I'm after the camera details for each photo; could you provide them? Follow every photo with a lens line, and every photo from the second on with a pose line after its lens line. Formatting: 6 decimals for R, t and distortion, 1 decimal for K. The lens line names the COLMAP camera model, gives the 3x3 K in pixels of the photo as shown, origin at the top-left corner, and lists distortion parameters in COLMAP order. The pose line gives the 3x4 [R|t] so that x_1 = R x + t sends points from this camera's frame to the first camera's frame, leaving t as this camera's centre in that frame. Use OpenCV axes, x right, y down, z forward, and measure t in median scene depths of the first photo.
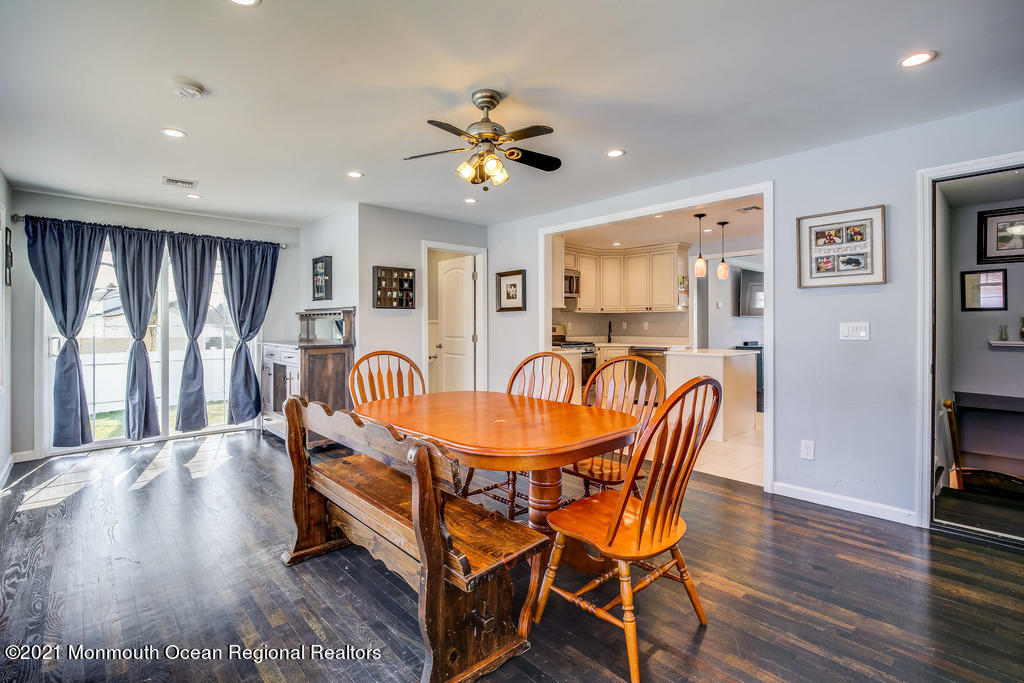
lens RADIAL K [[475.7, 0, 515.5], [0, 475.7, 341.7], [0, 0, 1]] dist [-0.017110, 0.000398]
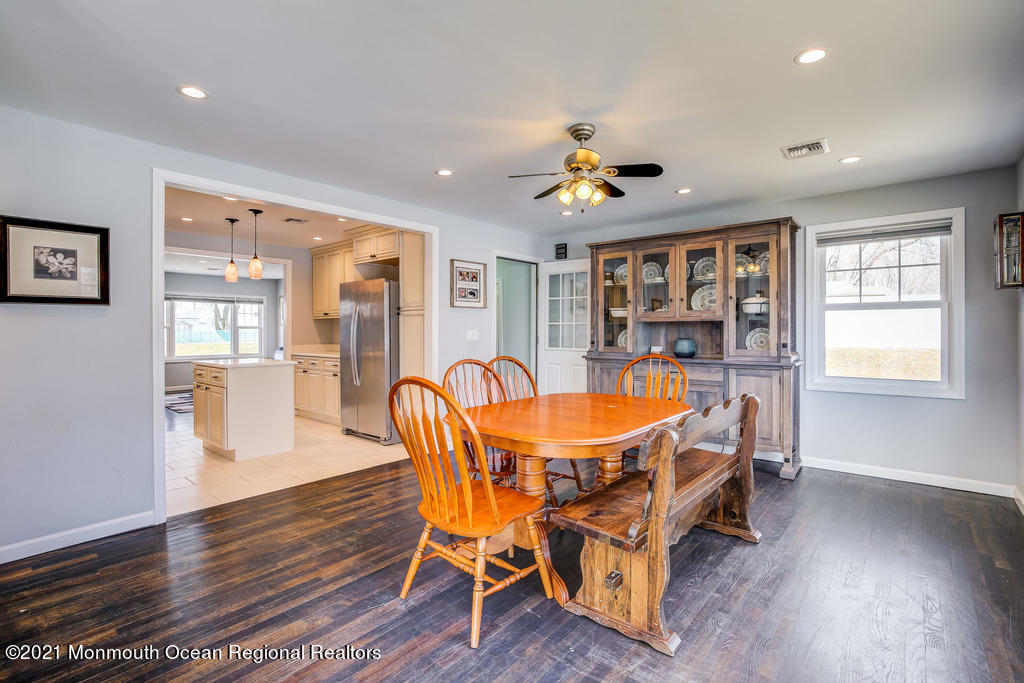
lens RADIAL K [[475.7, 0, 515.5], [0, 475.7, 341.7], [0, 0, 1]] dist [-0.017110, 0.000398]
pose [[-0.114441, -0.016088, 0.993300, -0.879030], [0.038874, 0.999031, 0.020660, -0.028143], [-0.992669, 0.040978, -0.113705, 0.968173]]
